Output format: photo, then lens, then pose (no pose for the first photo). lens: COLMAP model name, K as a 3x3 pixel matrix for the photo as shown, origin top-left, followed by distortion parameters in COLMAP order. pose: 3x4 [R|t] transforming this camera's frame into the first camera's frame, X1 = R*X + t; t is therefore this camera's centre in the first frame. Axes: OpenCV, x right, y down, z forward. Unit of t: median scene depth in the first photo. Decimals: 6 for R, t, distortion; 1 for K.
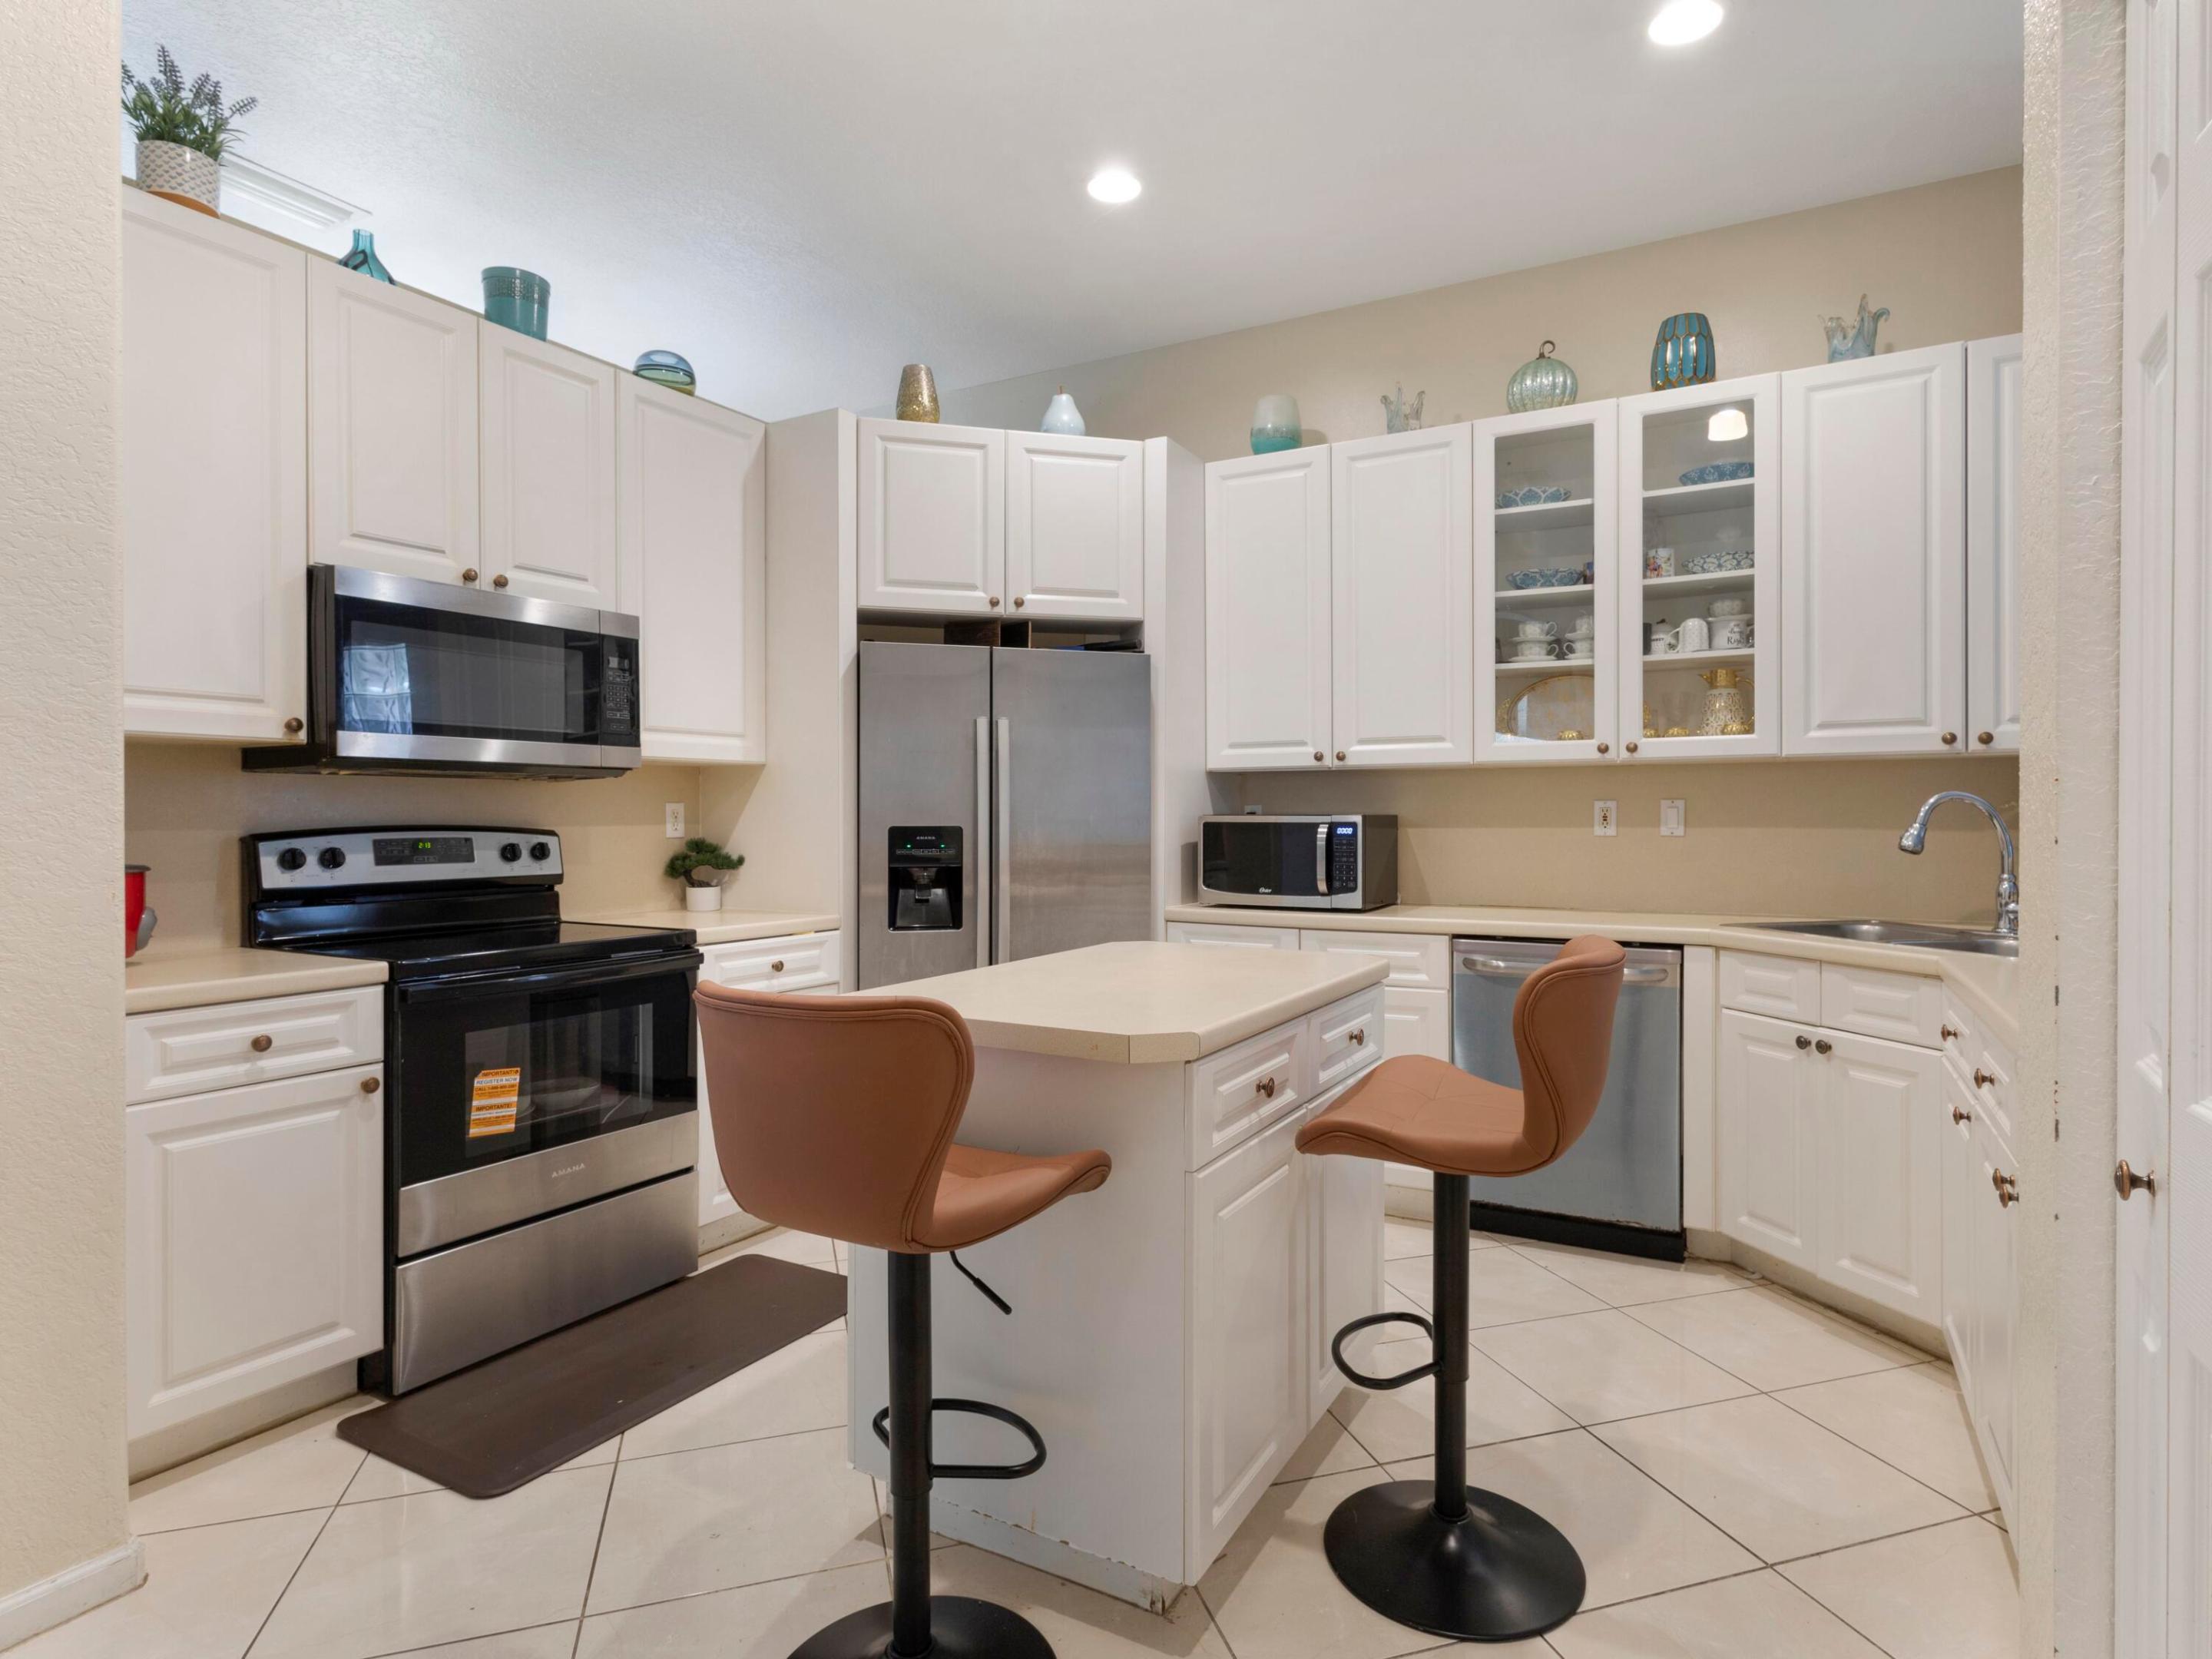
lens RADIAL K [[1222.7, 0, 1110.3], [0, 1222.7, 819.6], [0, 0, 1]] dist [0.007981, -0.000207]
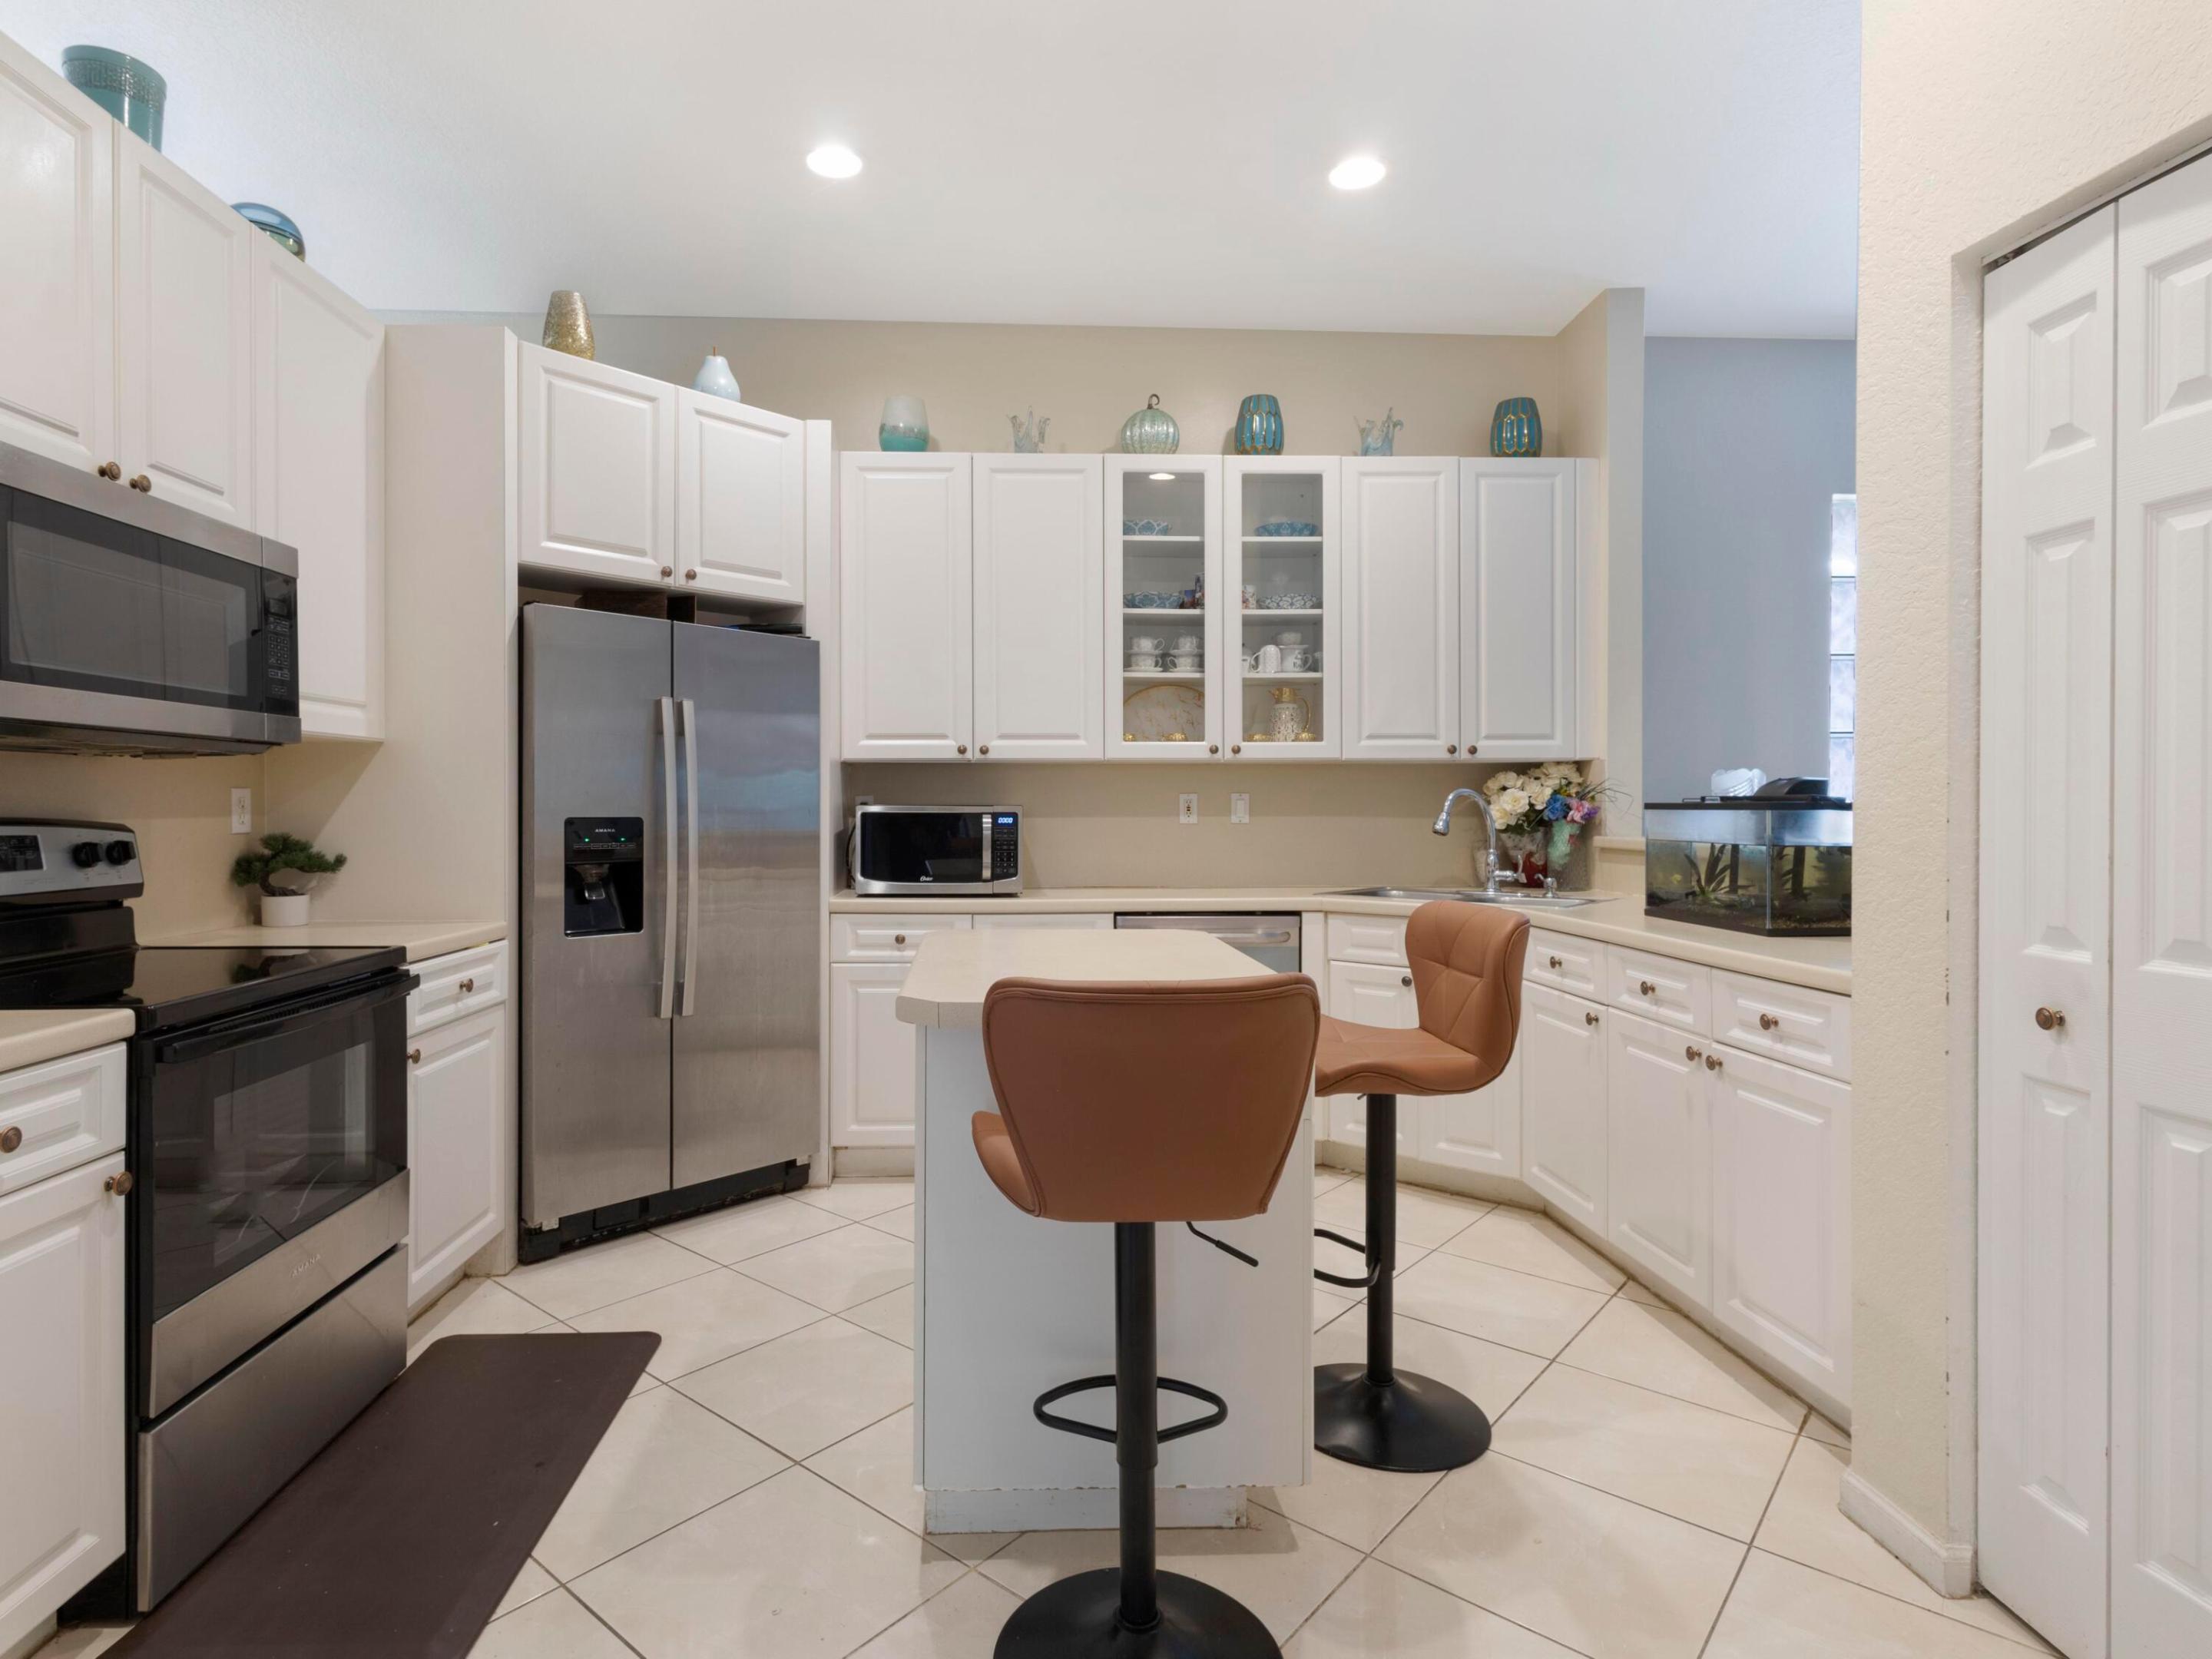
lens RADIAL K [[1202.2, 0, 1104.7], [0, 1202.2, 810.0], [0, 0, 1]] dist [0.010705, -0.000940]
pose [[0.852490, -0.000295, 0.522744, -0.290708], [0.000556, 1.000000, -0.000343, 0.000625], [-0.522744, 0.000583, 0.852490, 0.063256]]
